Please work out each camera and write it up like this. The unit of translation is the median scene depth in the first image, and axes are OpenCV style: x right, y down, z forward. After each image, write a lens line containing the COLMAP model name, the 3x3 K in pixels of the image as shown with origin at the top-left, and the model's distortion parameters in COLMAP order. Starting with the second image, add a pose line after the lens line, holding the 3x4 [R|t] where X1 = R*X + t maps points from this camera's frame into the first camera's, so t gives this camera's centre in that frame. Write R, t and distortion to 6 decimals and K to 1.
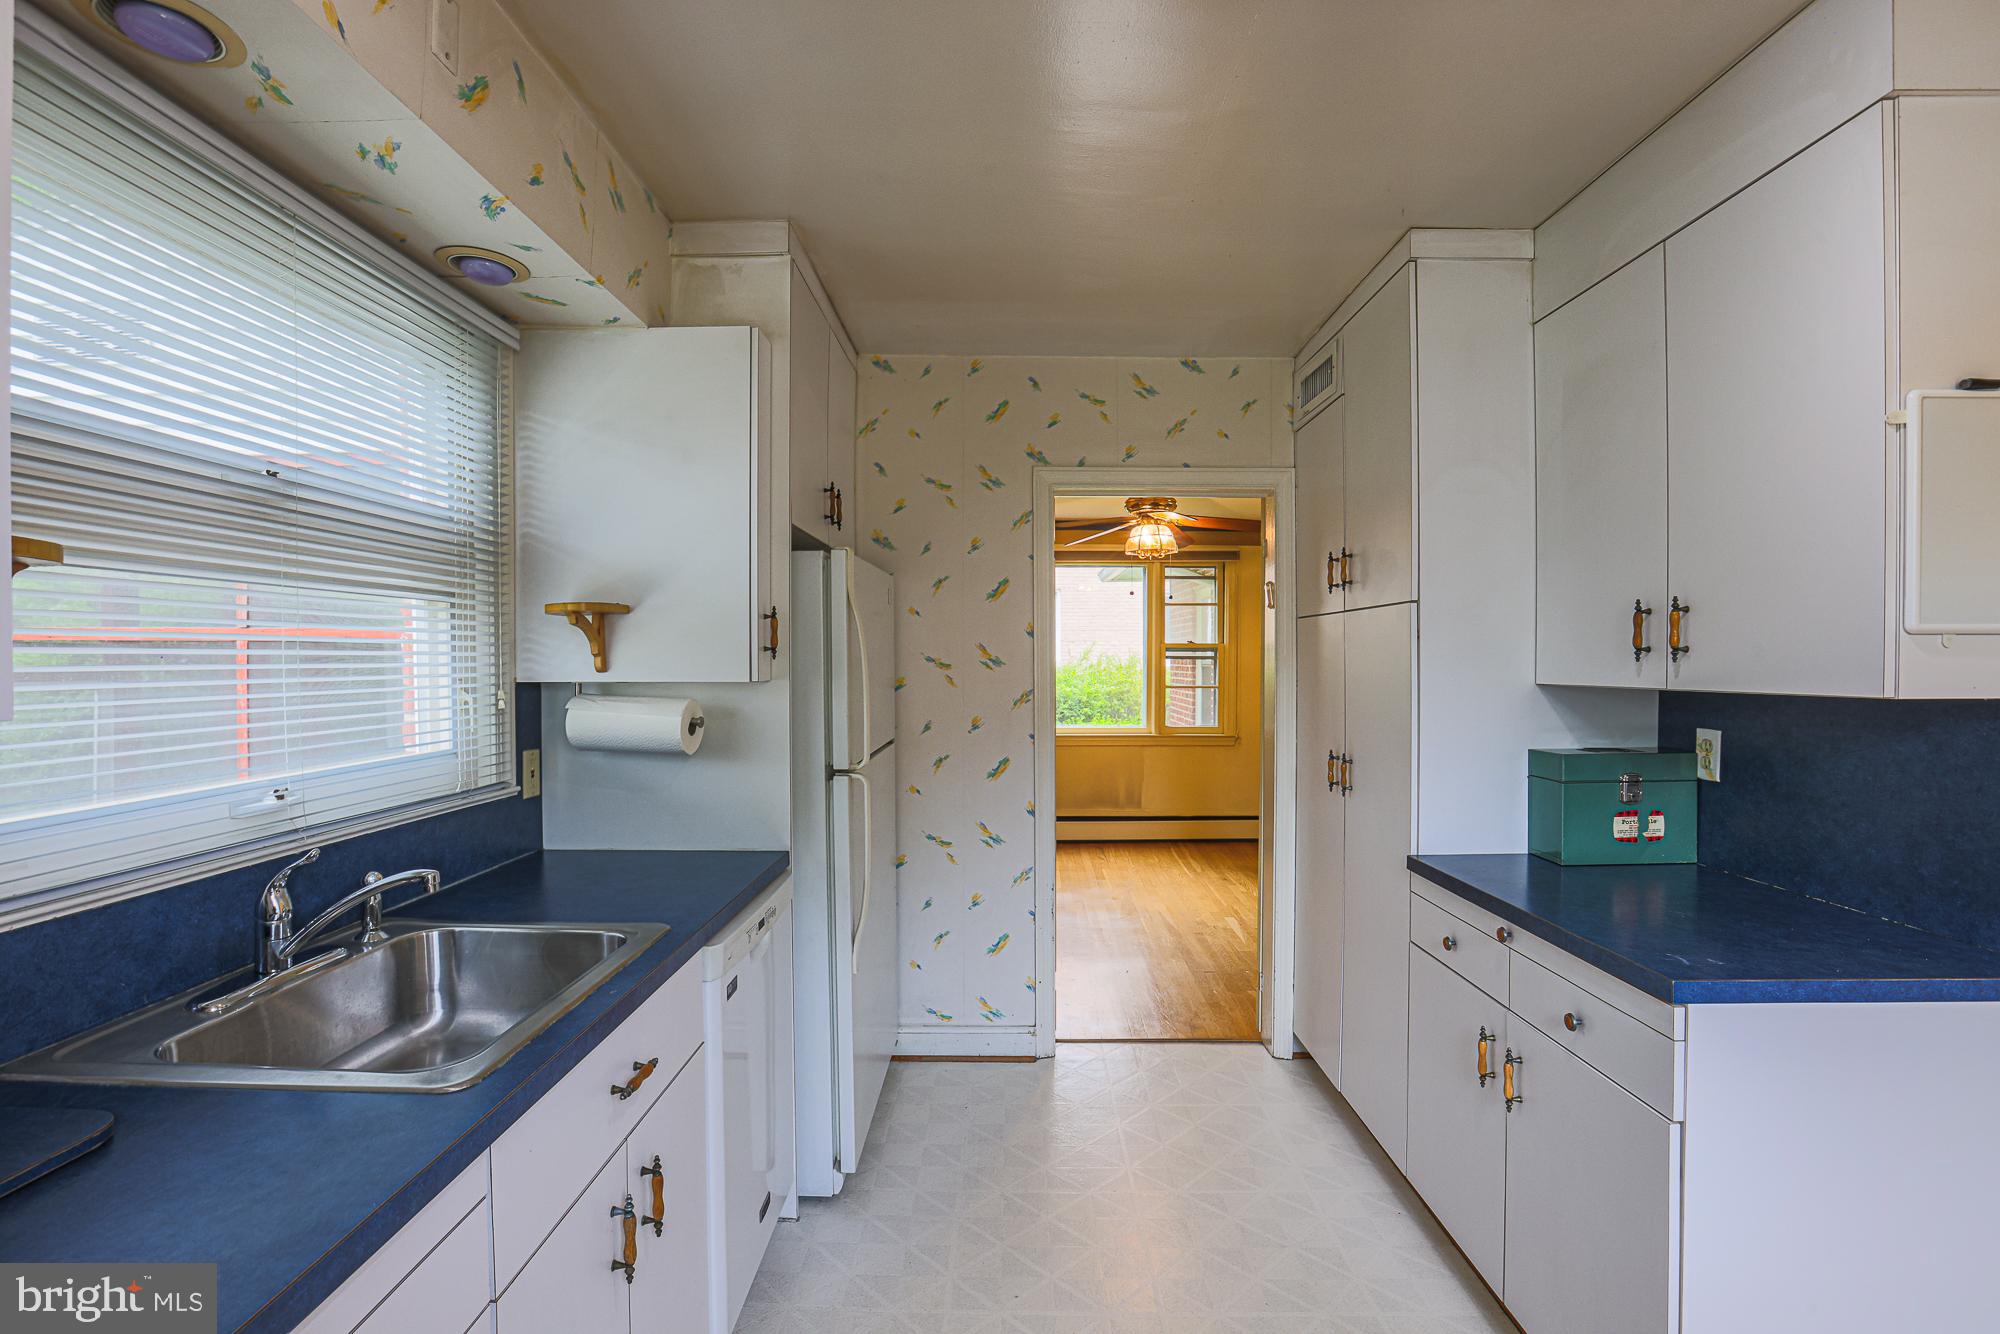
lens RADIAL K [[927.1, 0, 1013.4], [0, 927.1, 671.3], [0, 0, 1]] dist [-0.048206, 0.020202]
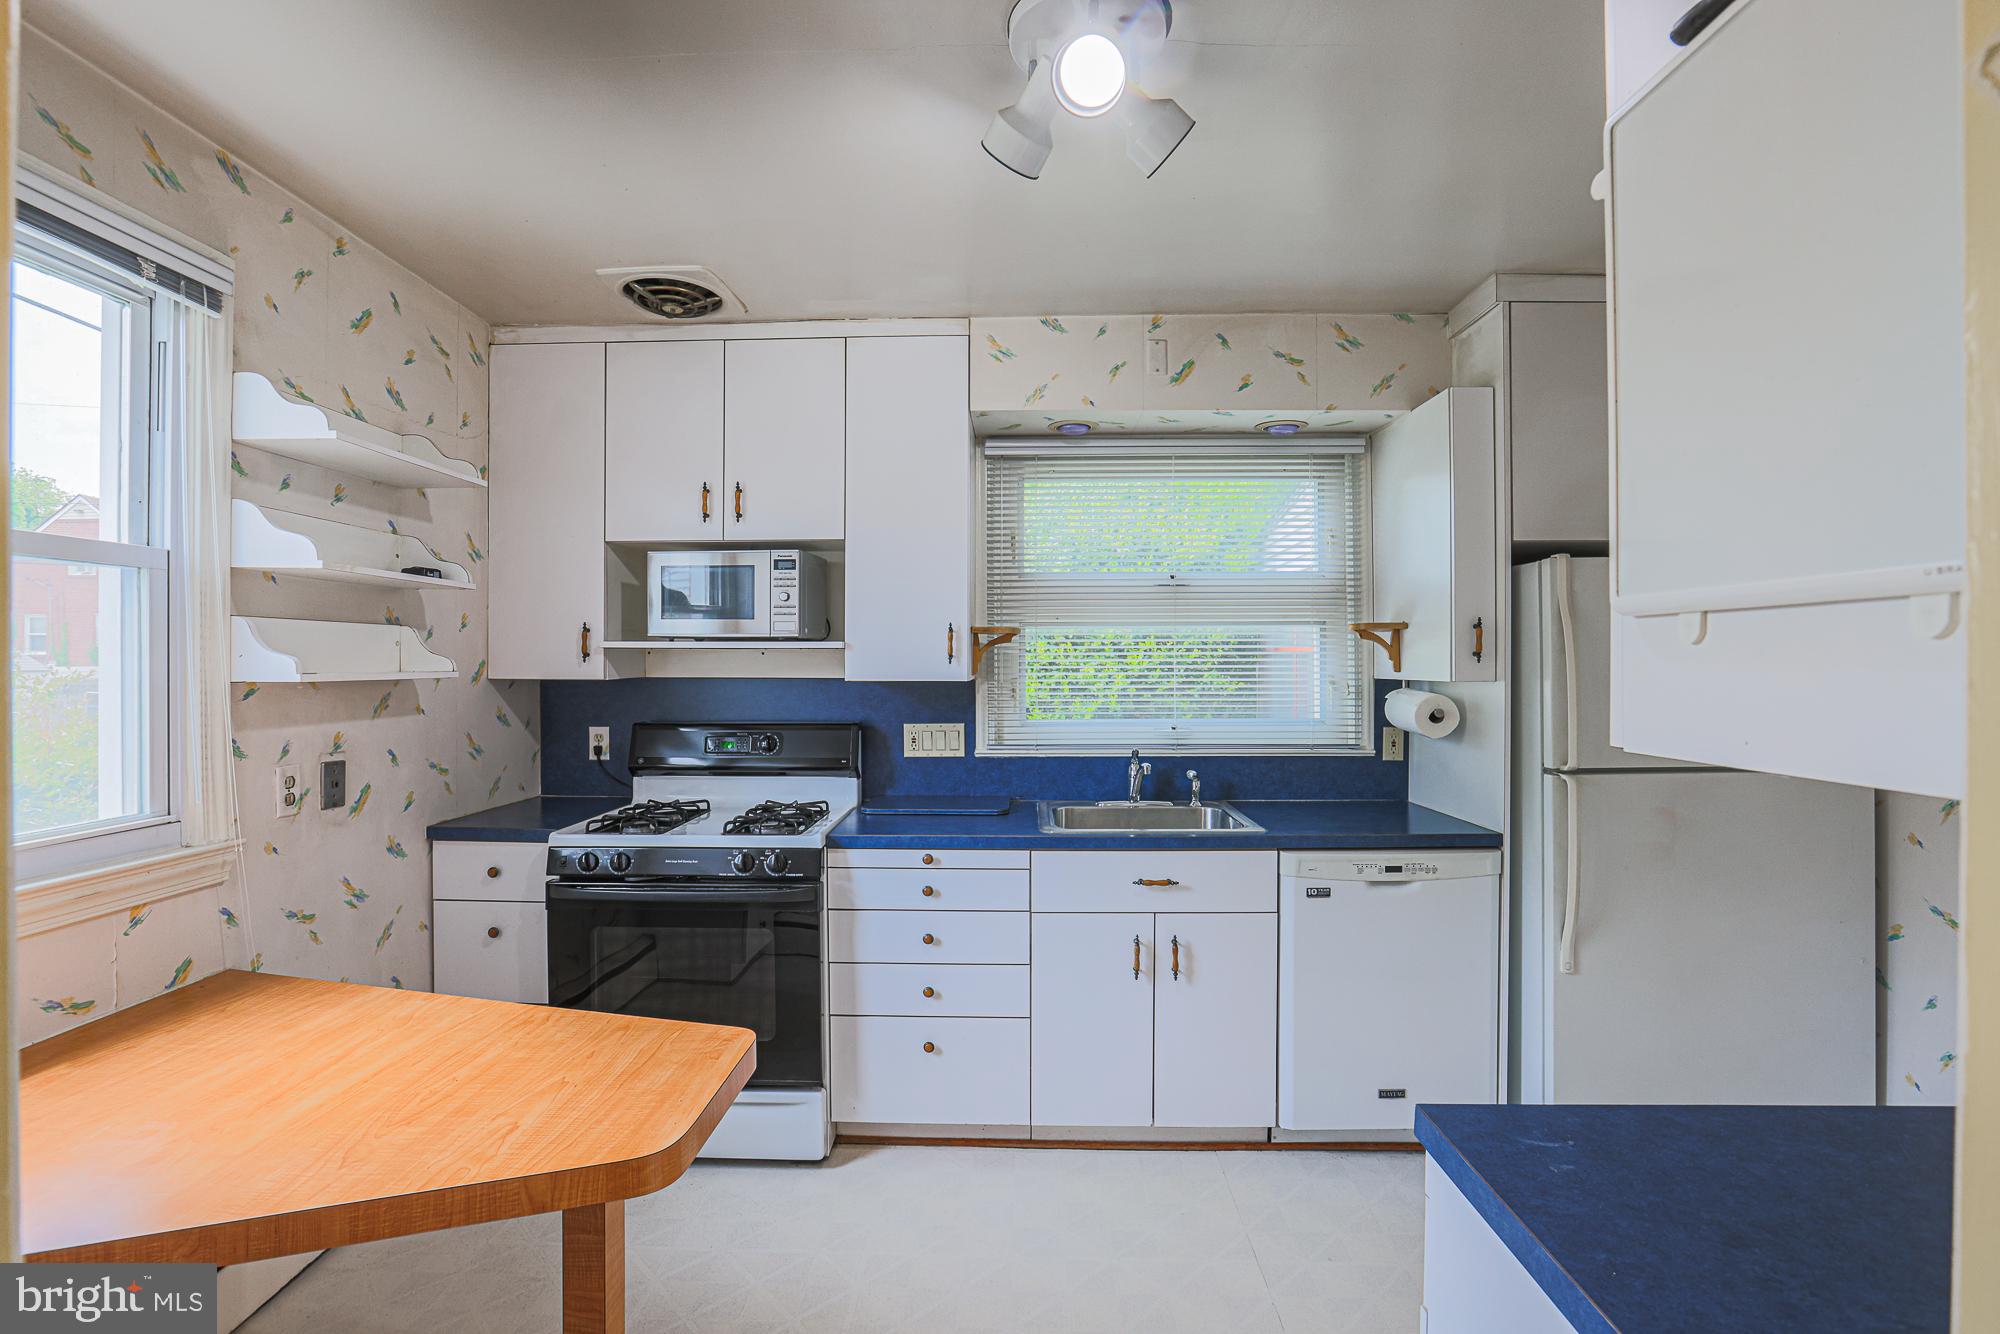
lens RADIAL K [[927.1, 0, 1012.7], [0, 927.1, 663.5], [0, 0, 1]] dist [-0.048206, 0.020202]
pose [[0.007738, 0.002199, -0.999968, 0.848529], [-0.011027, 0.999937, 0.002114, -0.007918], [0.999909, 0.011010, 0.007762, 0.385524]]
